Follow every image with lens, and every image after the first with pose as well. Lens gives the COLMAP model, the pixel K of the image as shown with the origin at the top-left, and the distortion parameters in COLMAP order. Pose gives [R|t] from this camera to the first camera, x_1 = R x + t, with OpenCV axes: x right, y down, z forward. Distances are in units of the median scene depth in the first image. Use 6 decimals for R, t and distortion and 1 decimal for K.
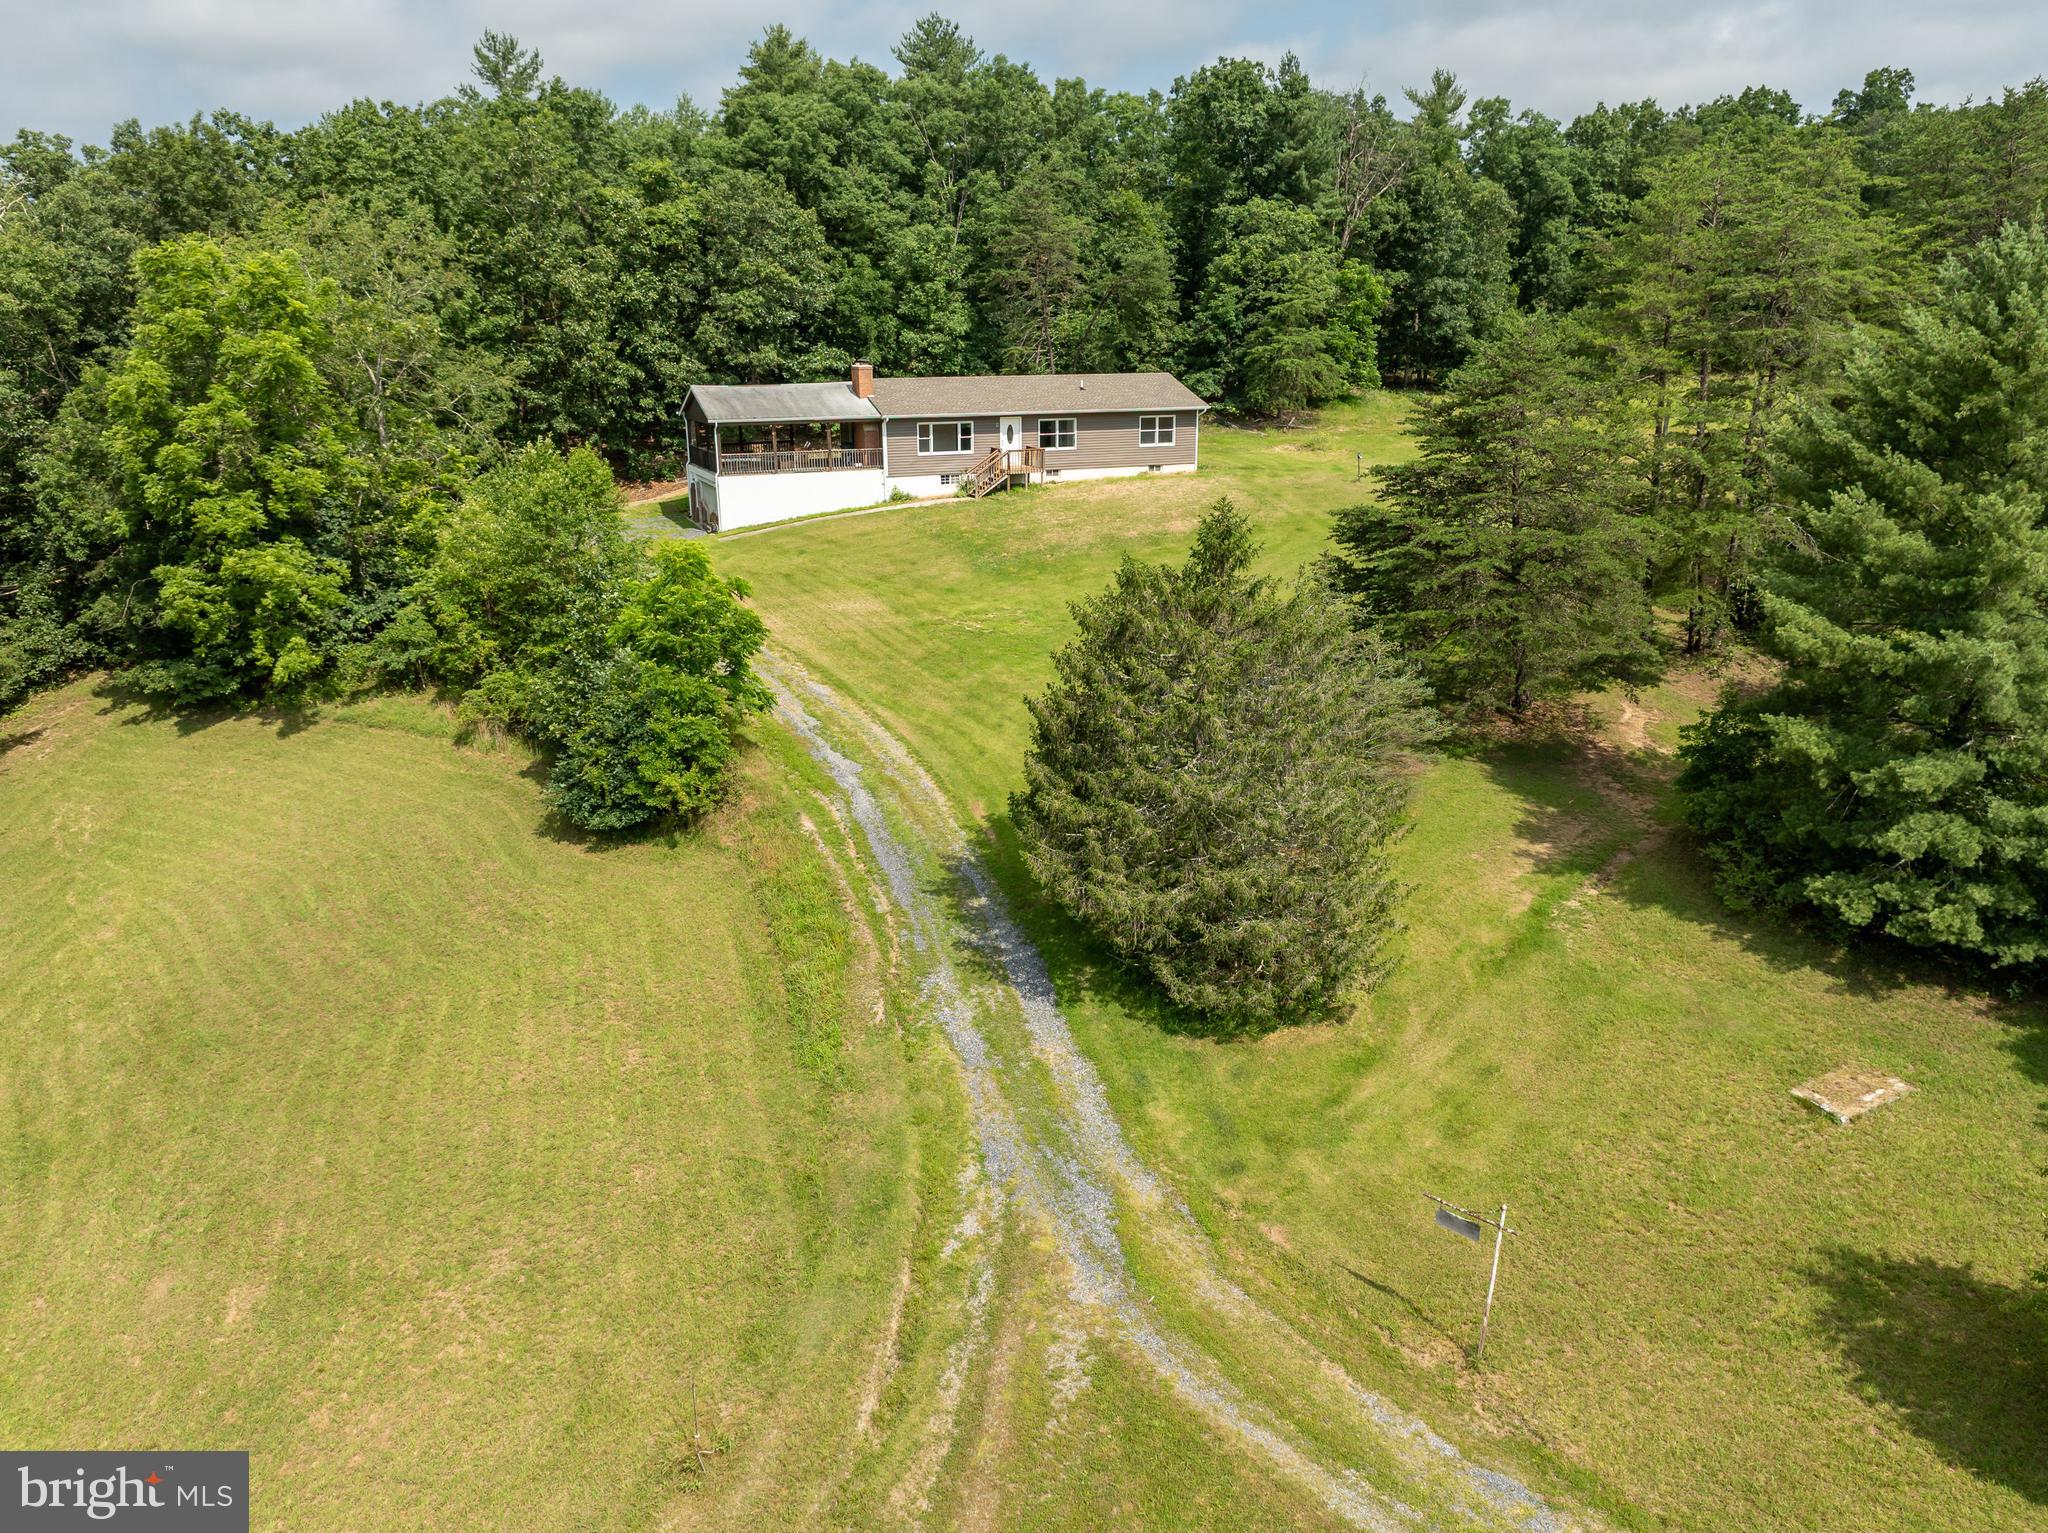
lens RADIAL K [[1451.9, 0, 1026.6], [0, 1451.9, 763.5], [0, 0, 1]] dist [-0.040468, 0.005009]
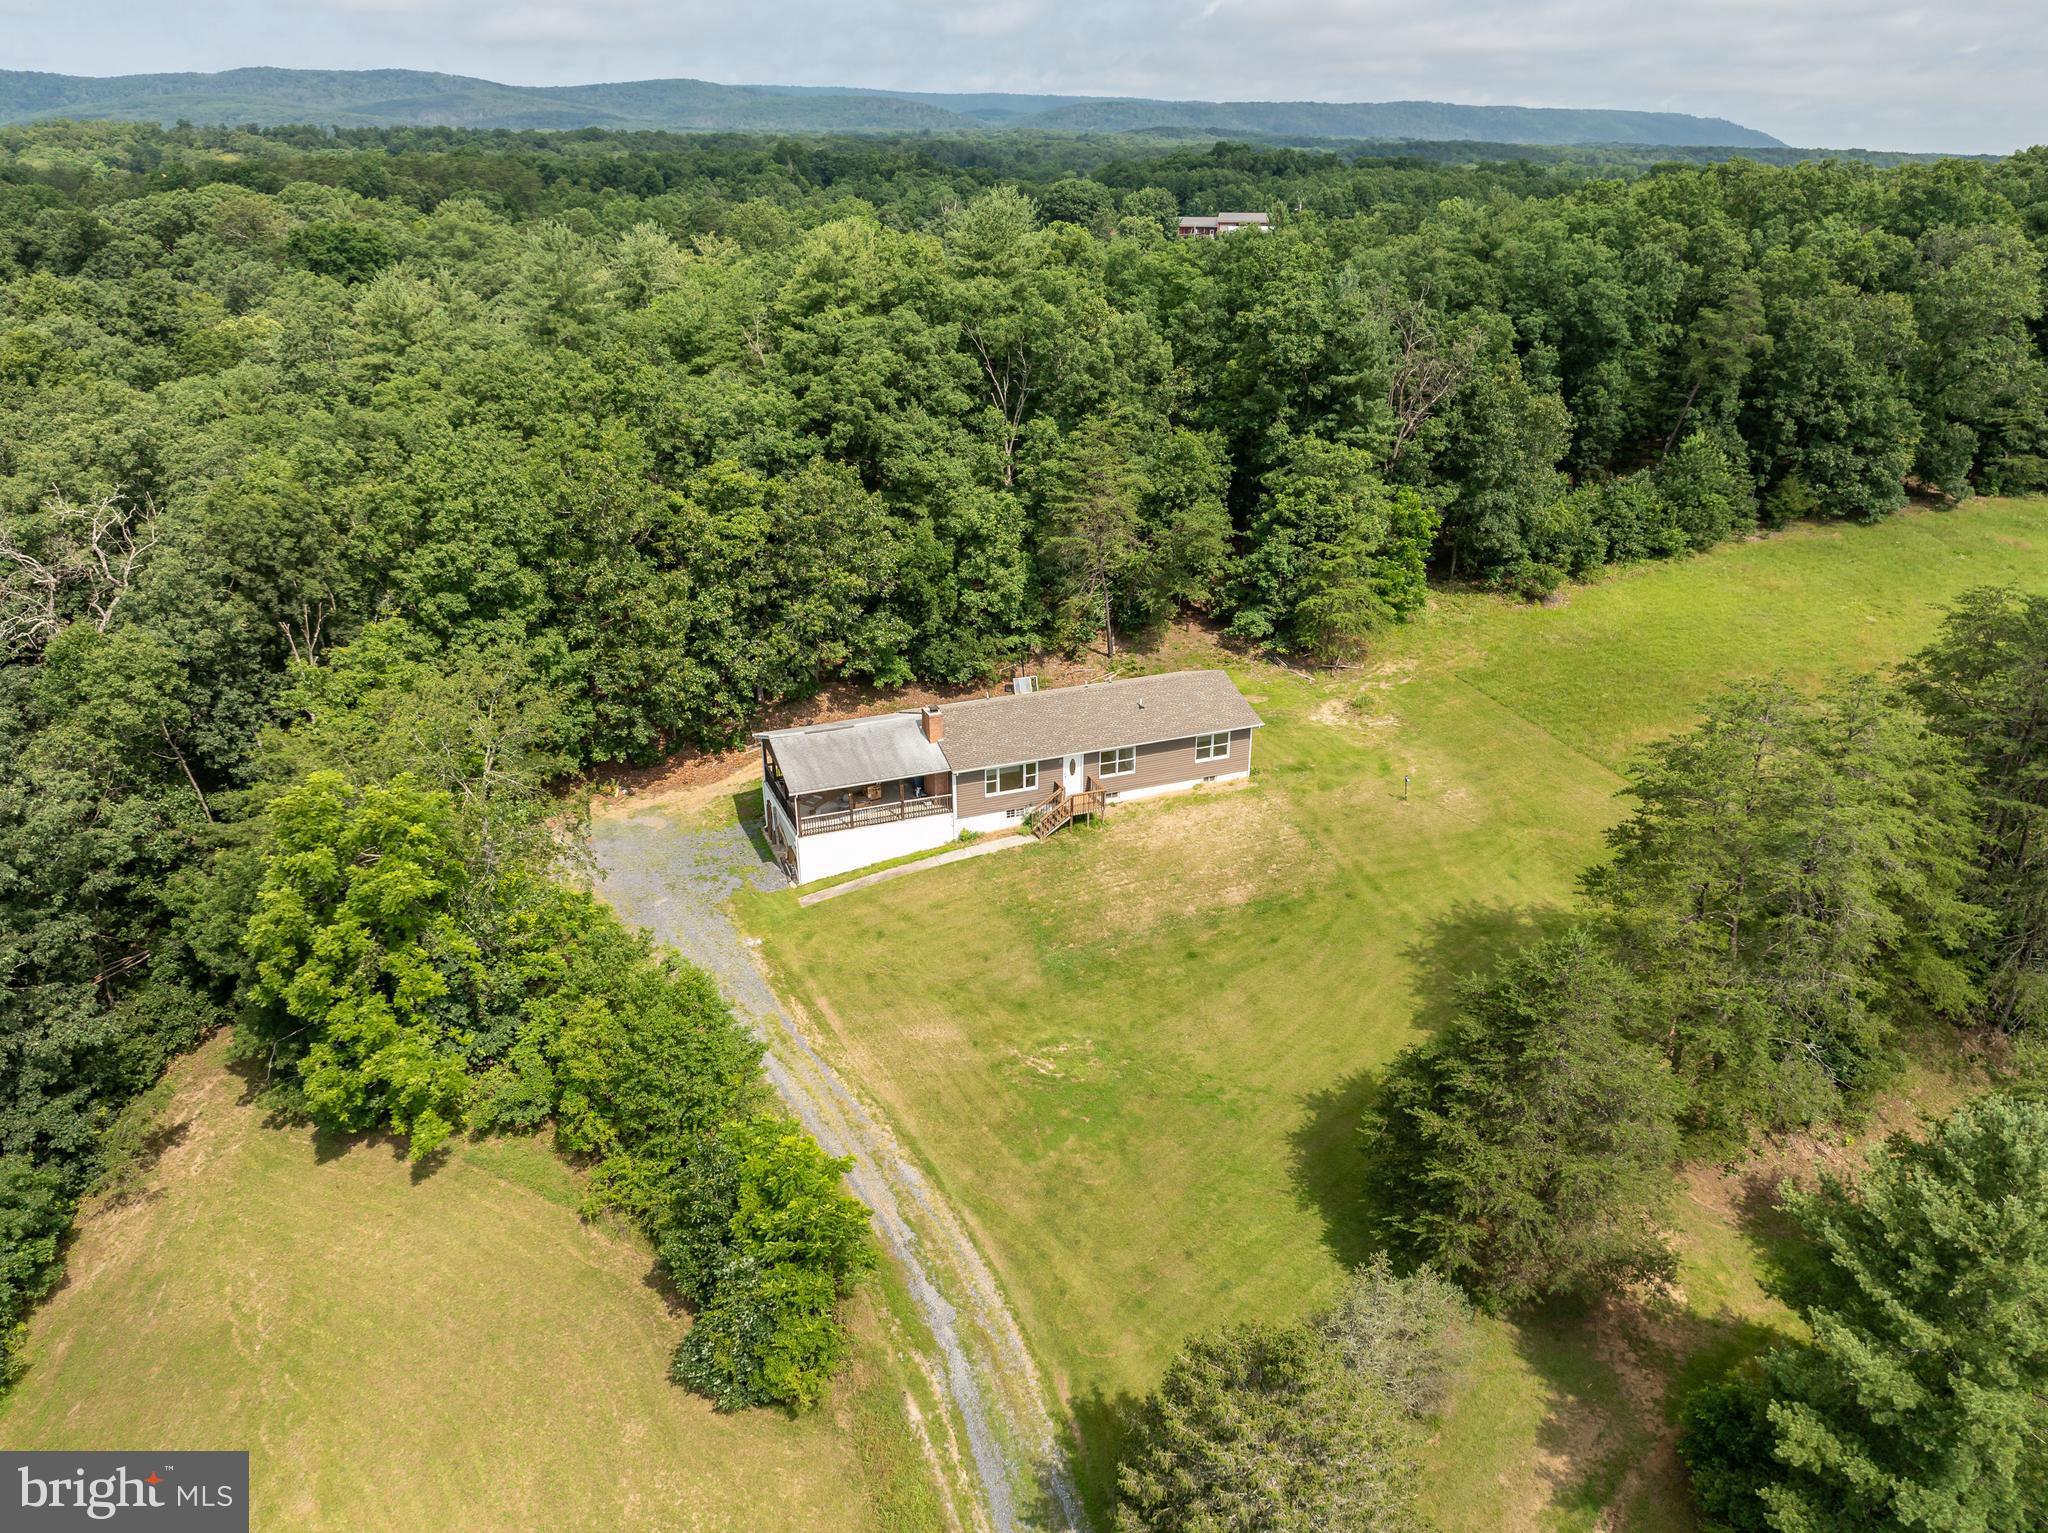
lens RADIAL K [[1451.9, 0, 1026.4], [0, 1451.9, 761.0], [0, 0, 1]] dist [-0.040468, 0.005009]
pose [[0.999858, 0.008076, -0.014807, -0.029264], [-0.006562, 0.995012, 0.099540, -0.336886], [0.015537, -0.099429, 0.994923, -0.041113]]
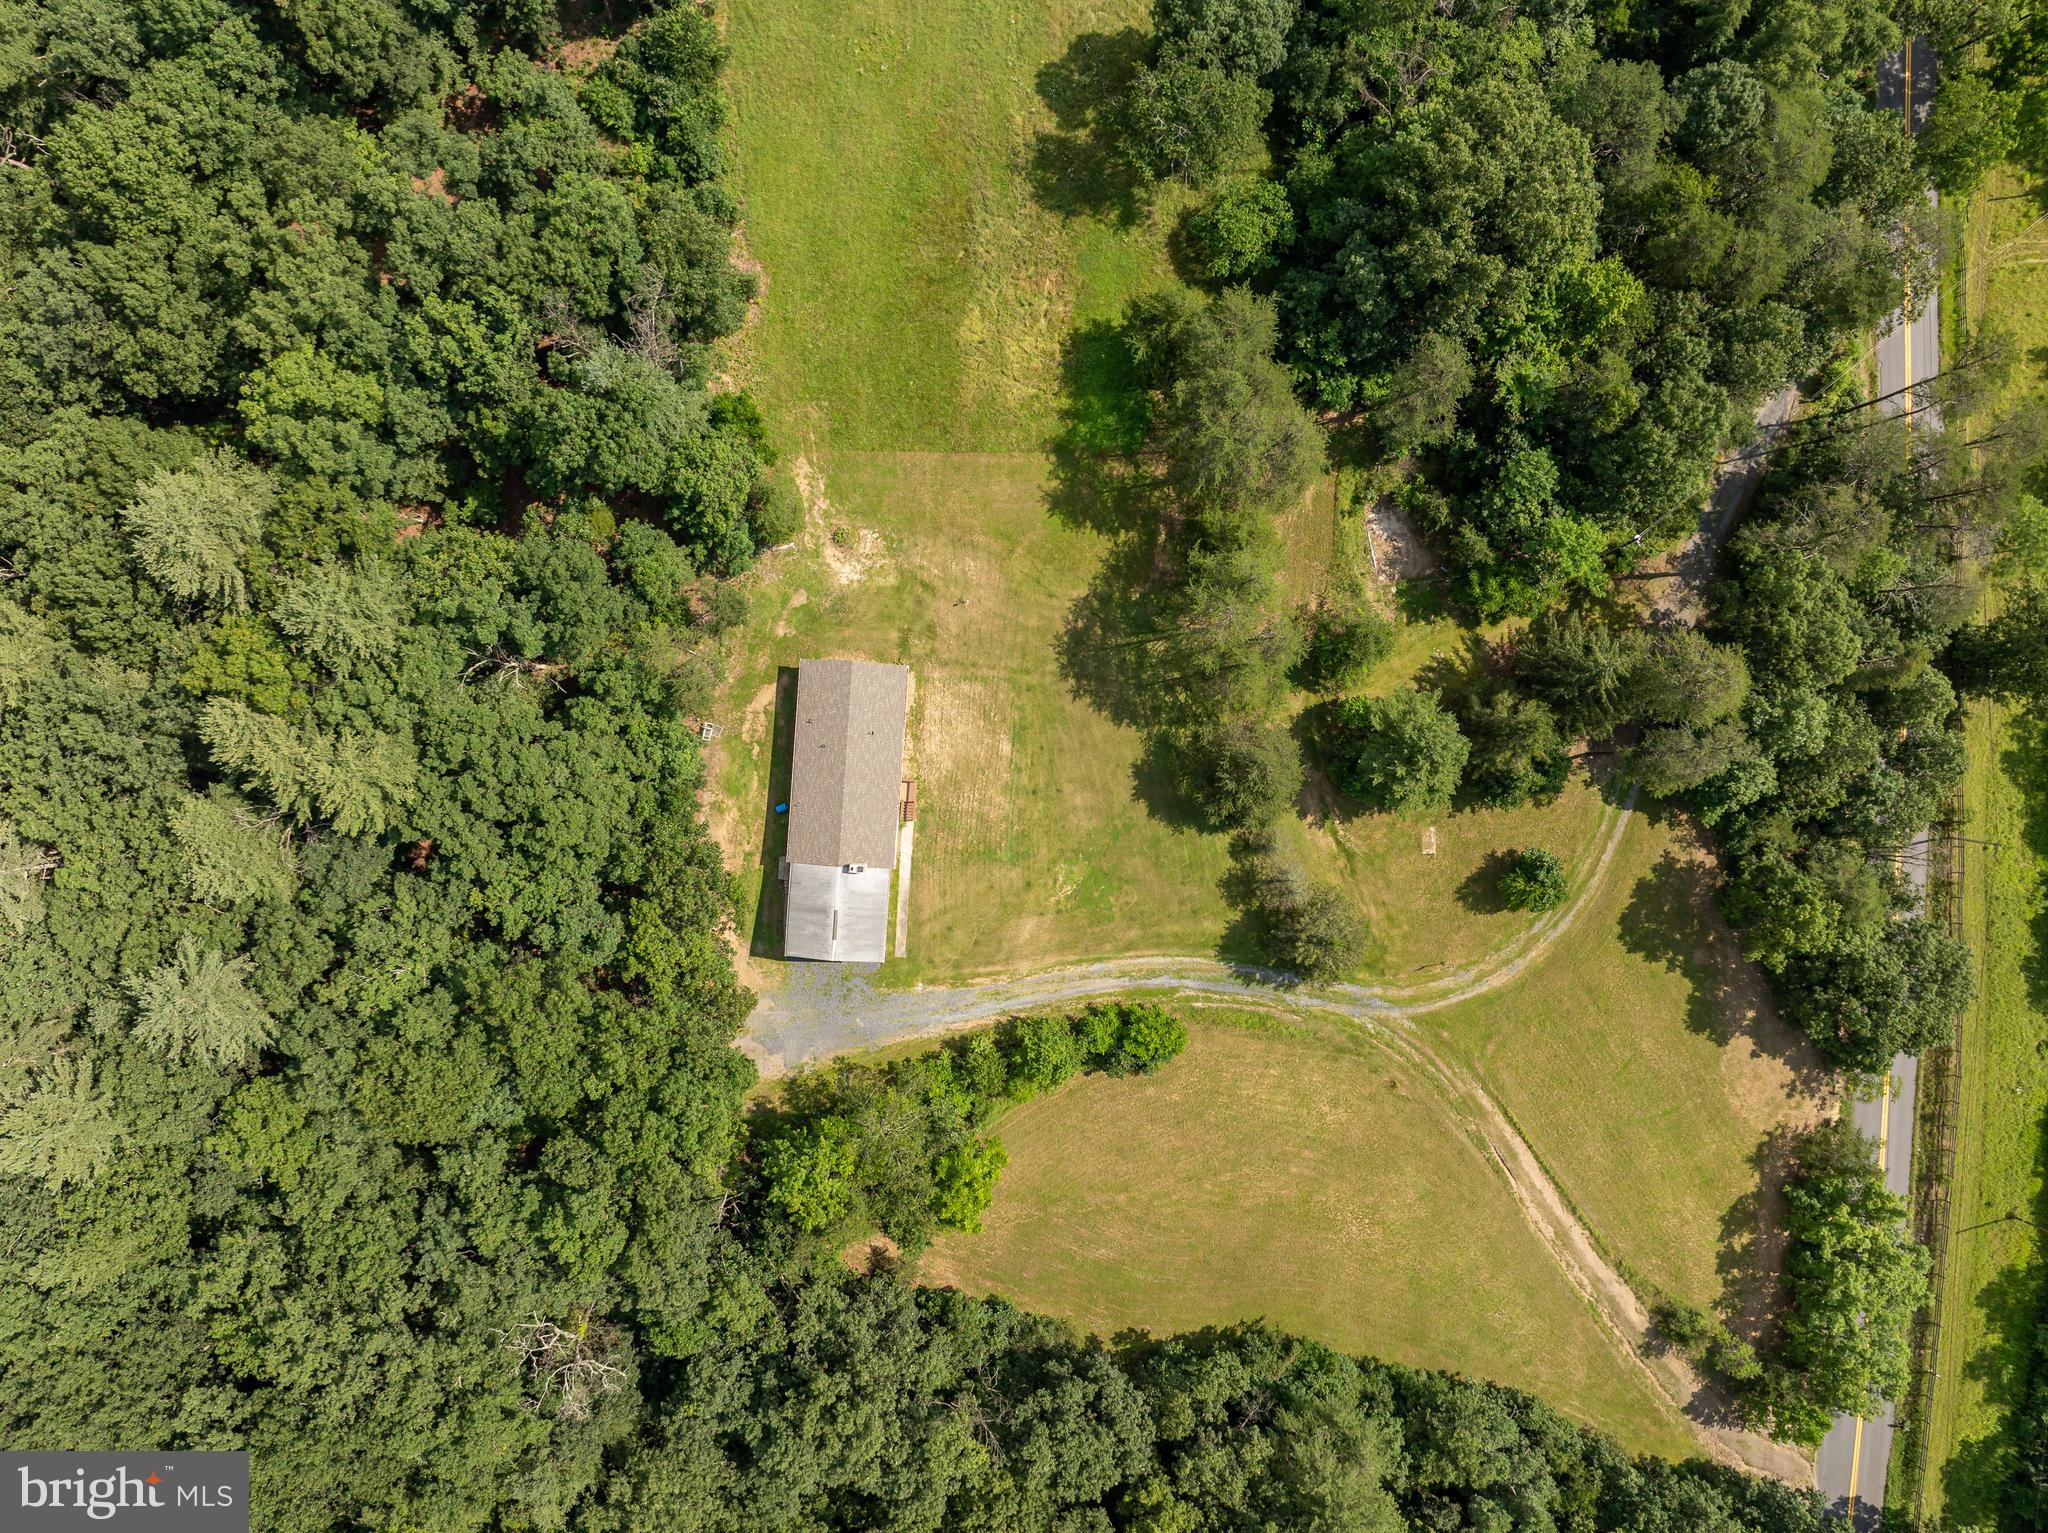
lens RADIAL K [[1451.9, 0, 1033.9], [0, 1451.9, 768.7], [0, 0, 1]] dist [-0.040468, 0.005009]
pose [[0.446402, -0.894537, 0.023004, 0.048431], [0.241912, 0.145392, 0.959343, -1.886876], [-0.861513, -0.422687, 0.281303, 0.366767]]
